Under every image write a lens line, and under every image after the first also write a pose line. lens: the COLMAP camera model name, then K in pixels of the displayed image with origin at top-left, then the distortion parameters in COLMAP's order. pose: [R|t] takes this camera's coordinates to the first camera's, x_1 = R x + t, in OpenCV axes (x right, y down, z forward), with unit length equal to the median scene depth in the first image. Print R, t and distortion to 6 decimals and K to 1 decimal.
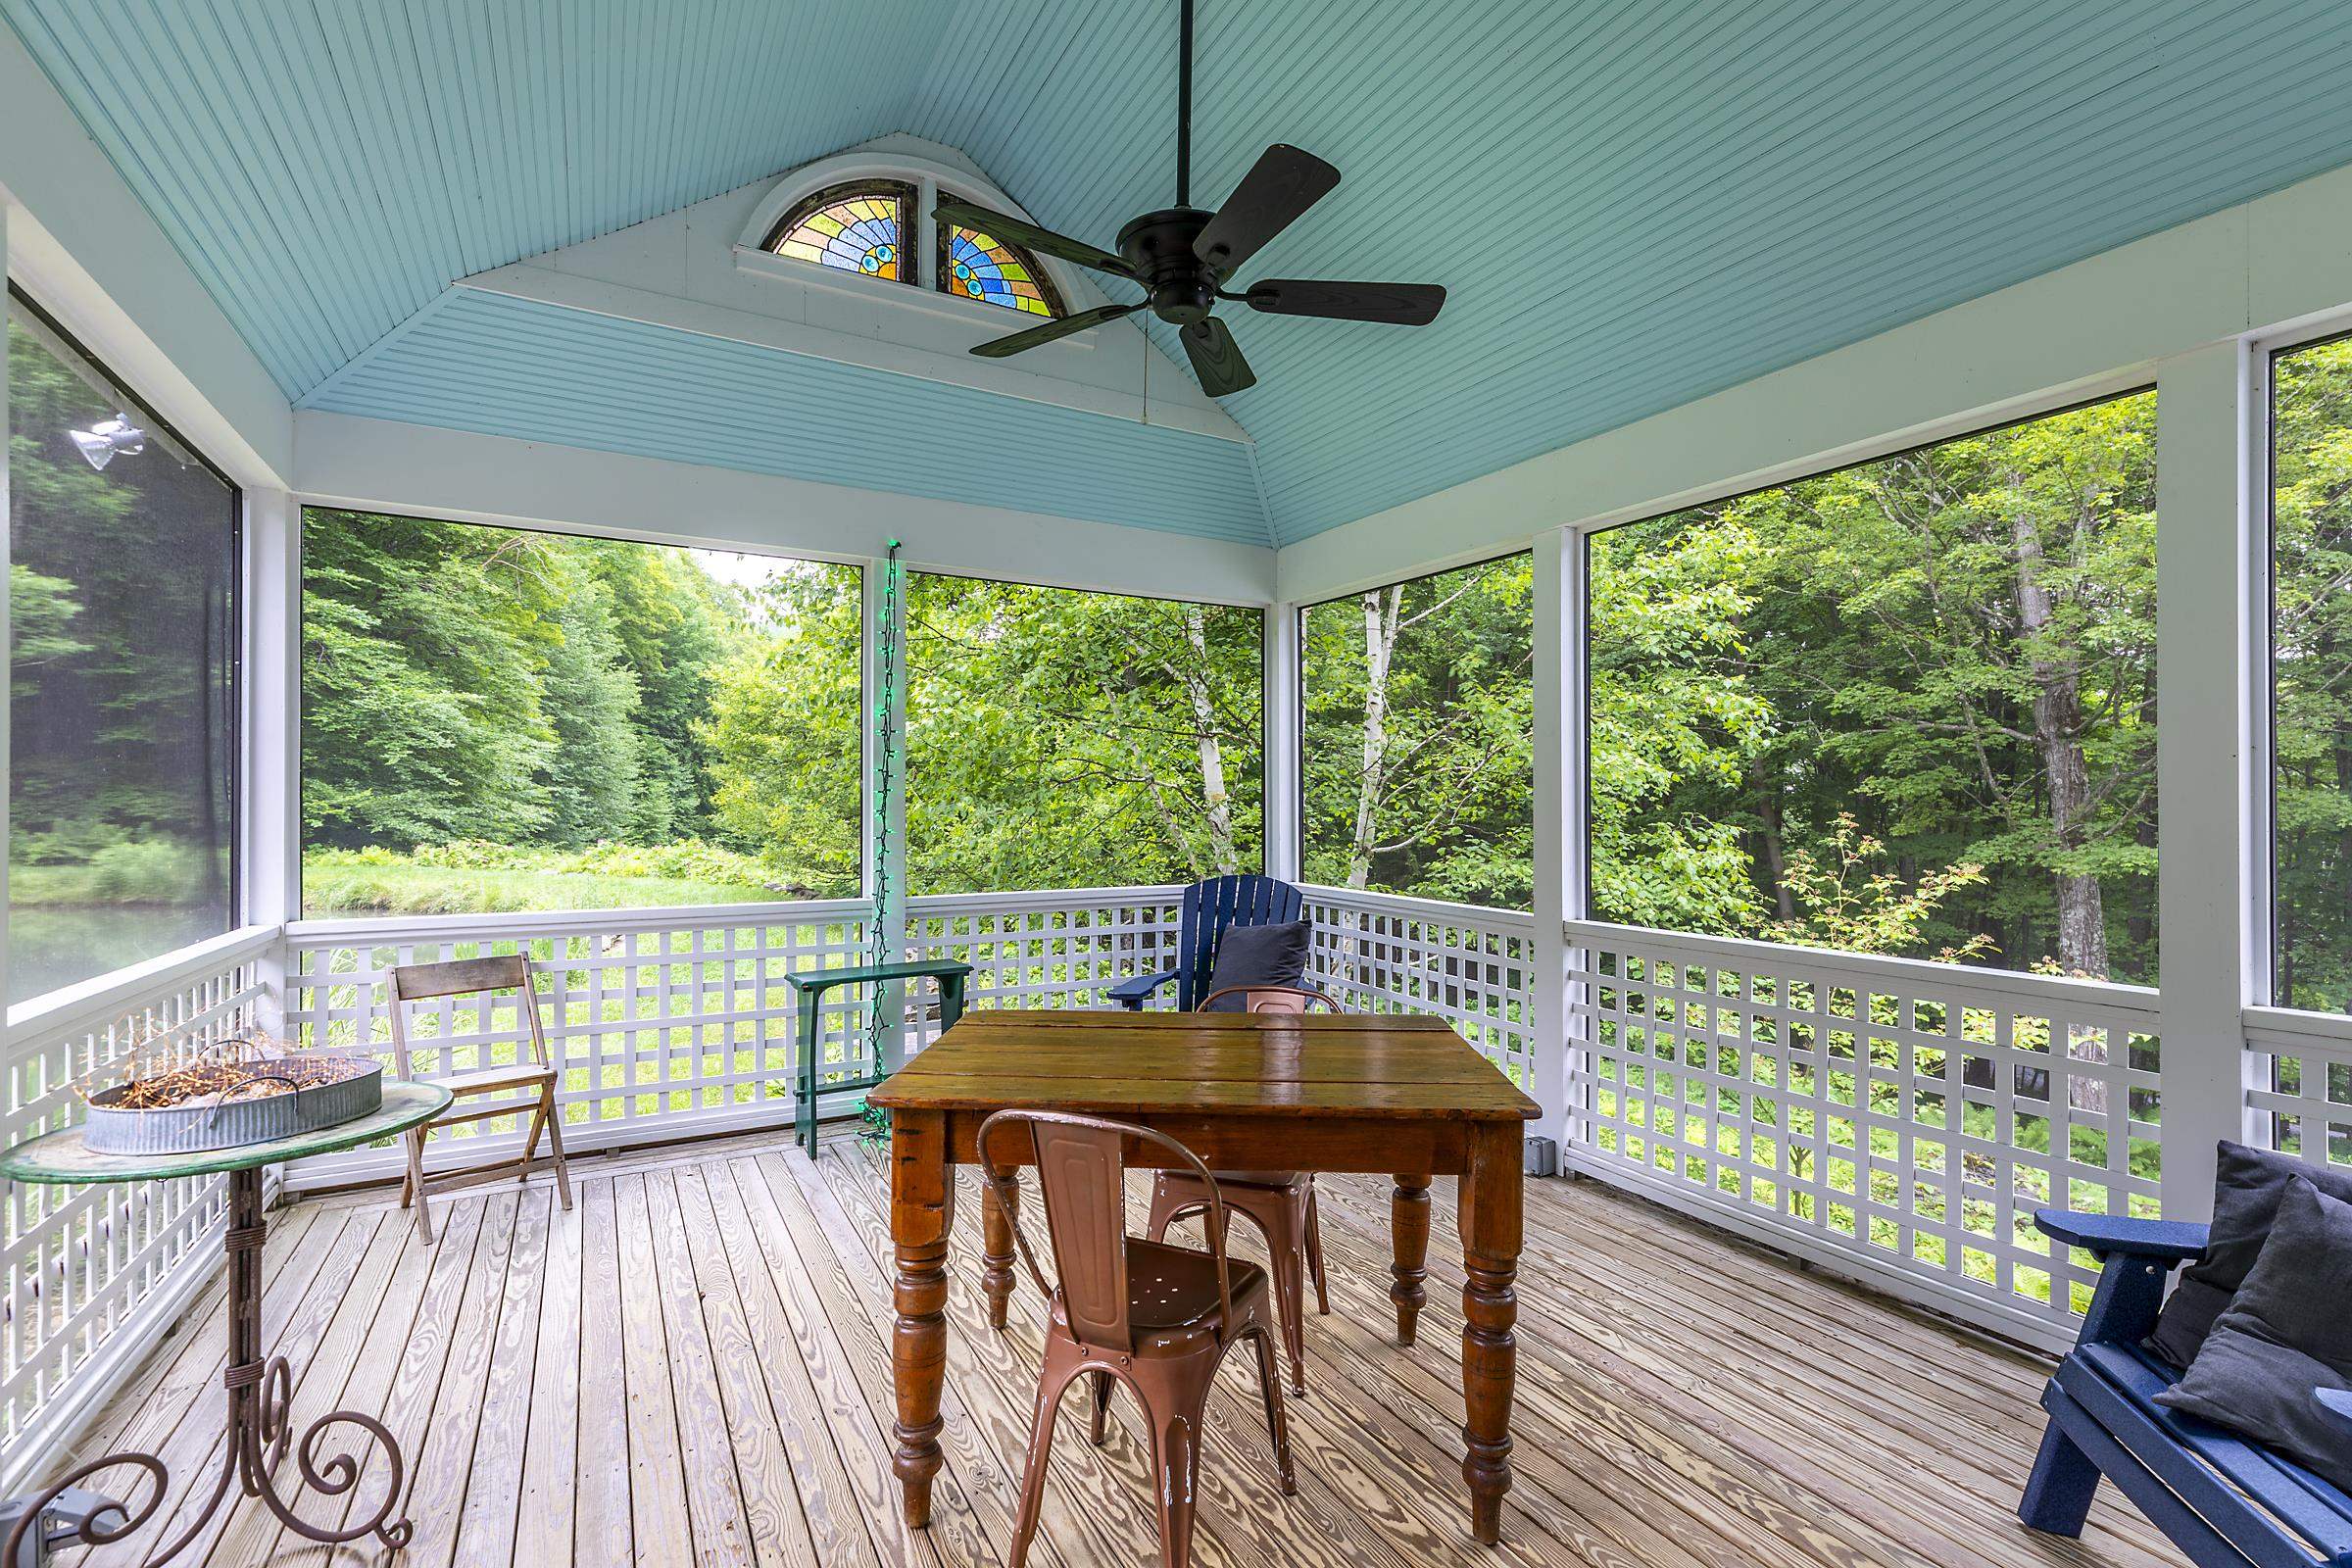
lens RADIAL K [[1083.7, 0, 1223.7], [0, 1083.7, 794.6], [0, 0, 1]] dist [0.002619, -0.001839]
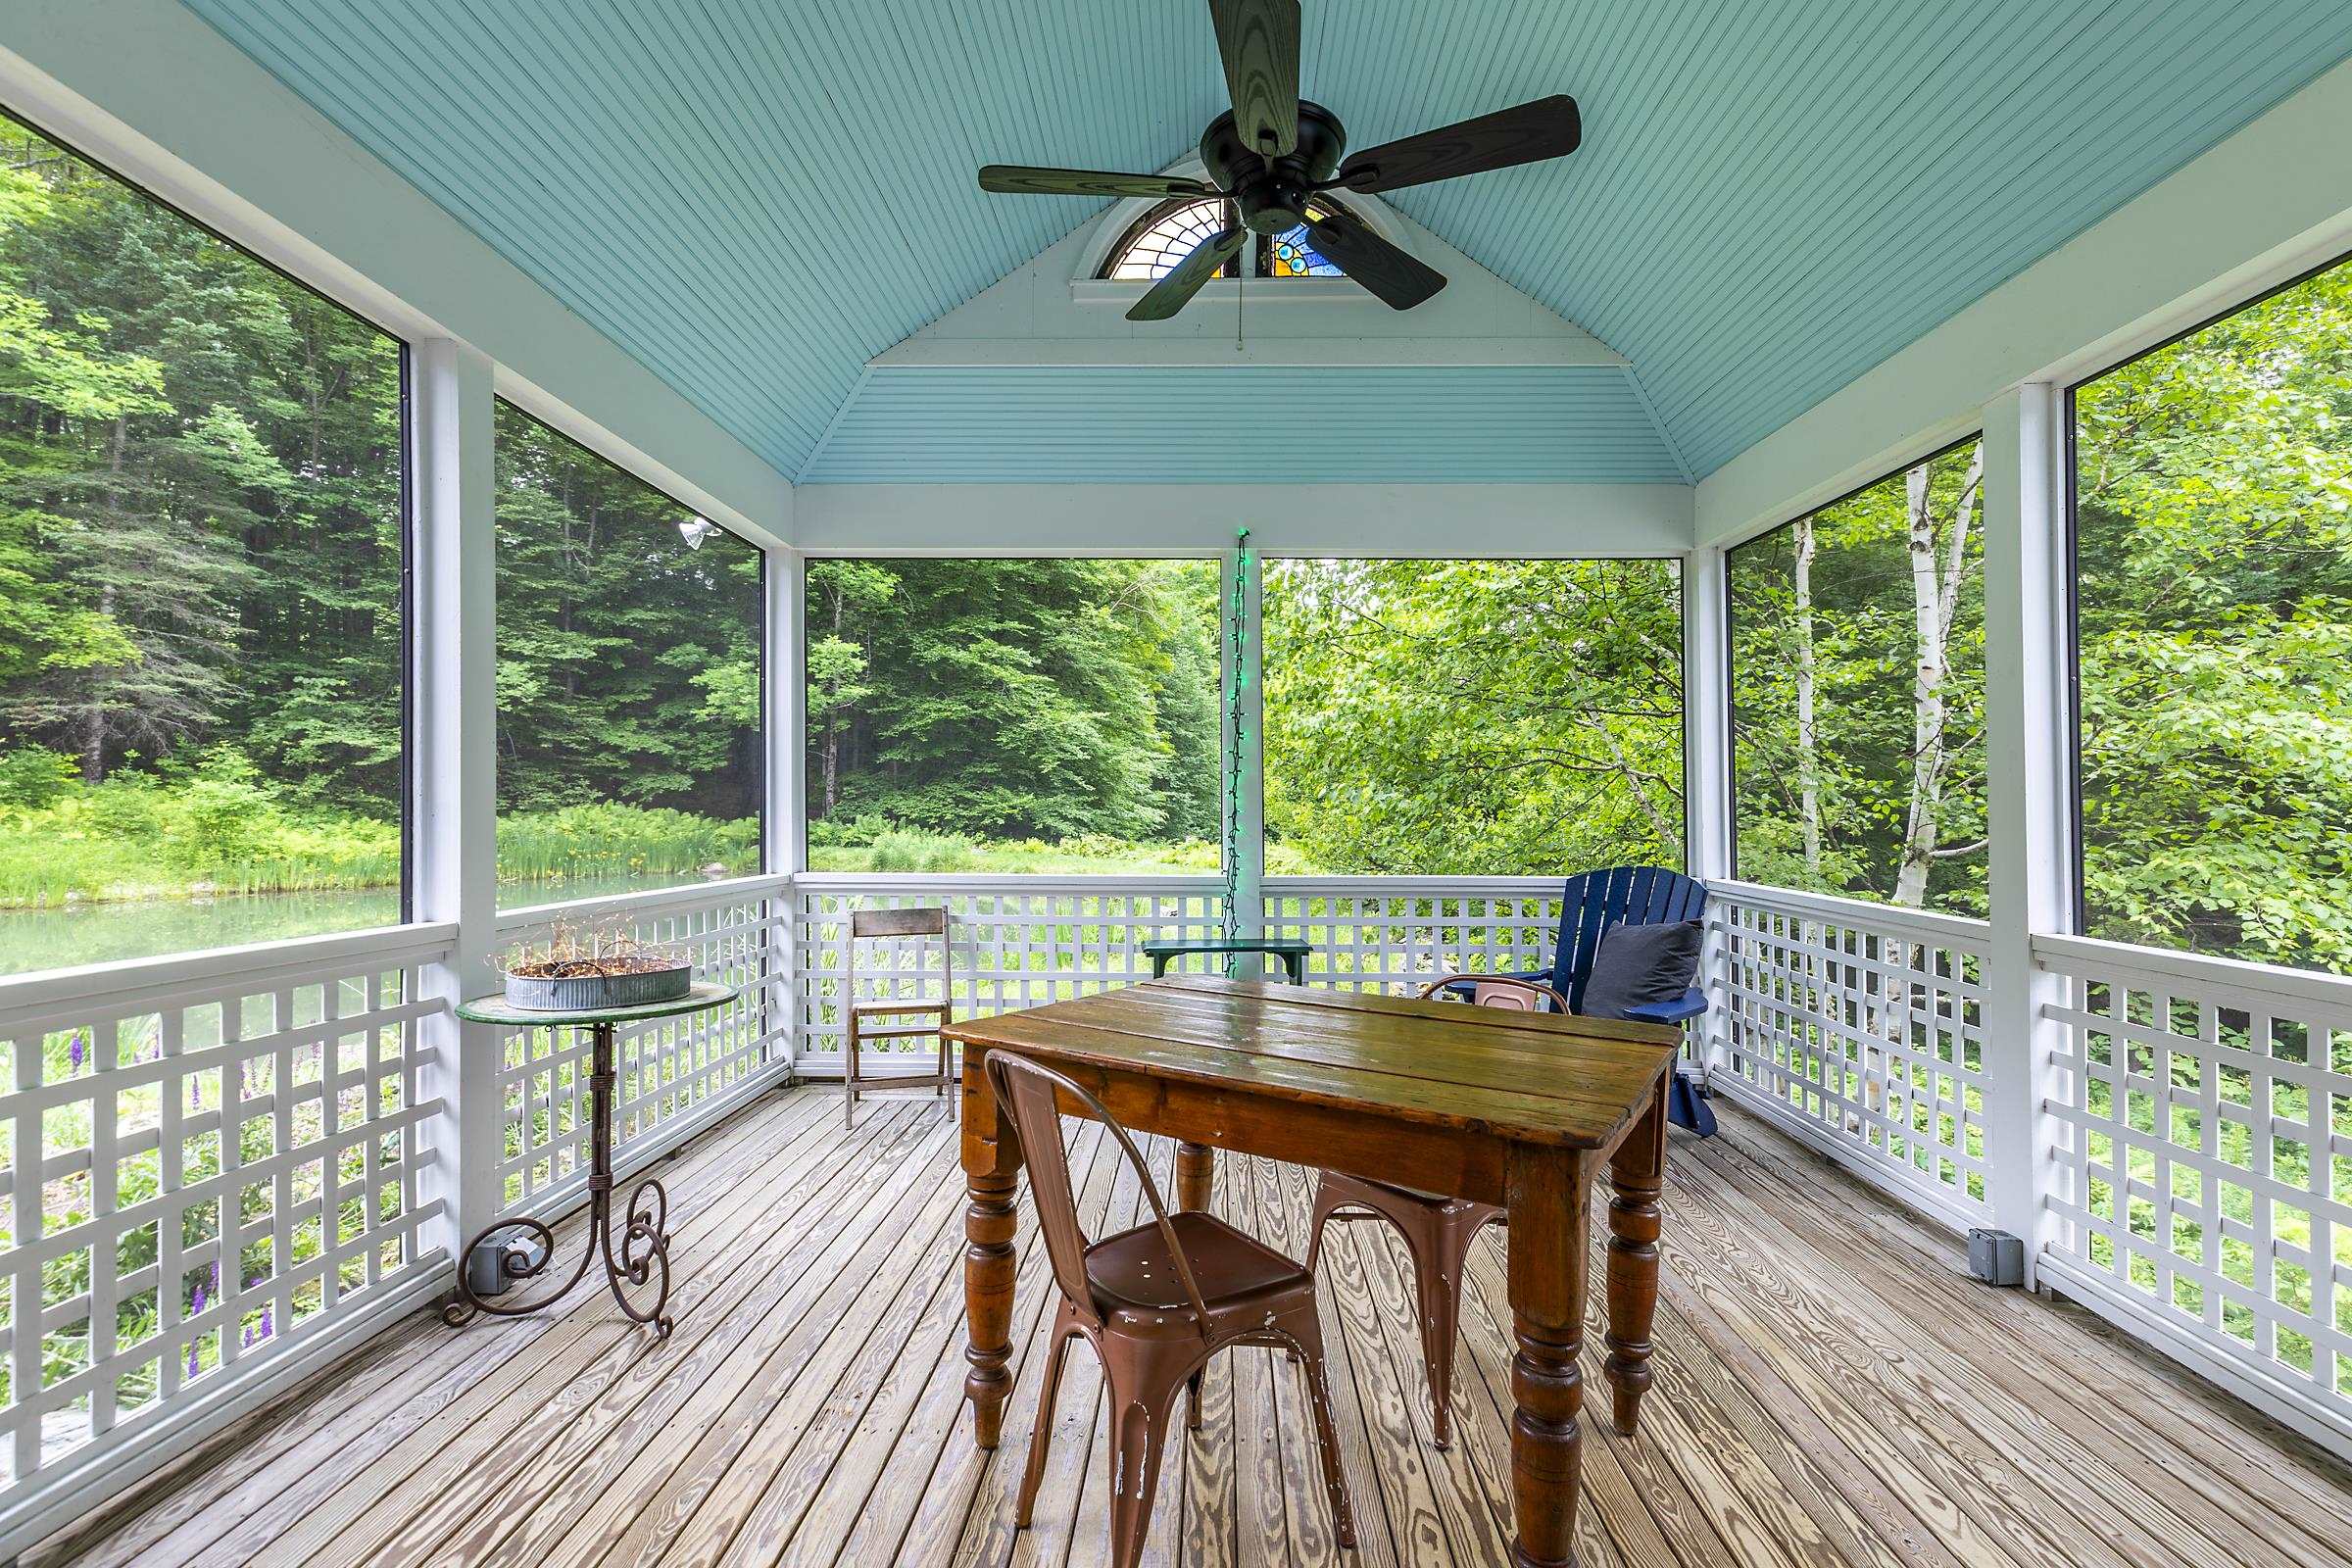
lens RADIAL K [[1083.7, 0, 1182.5], [0, 1083.7, 789.7], [0, 0, 1]] dist [0.002619, -0.001839]
pose [[0.856126, -0.006845, -0.516721, 0.155229], [0.002913, 0.999960, -0.008419, 0.019505], [0.516759, 0.005702, 0.856112, 0.074184]]
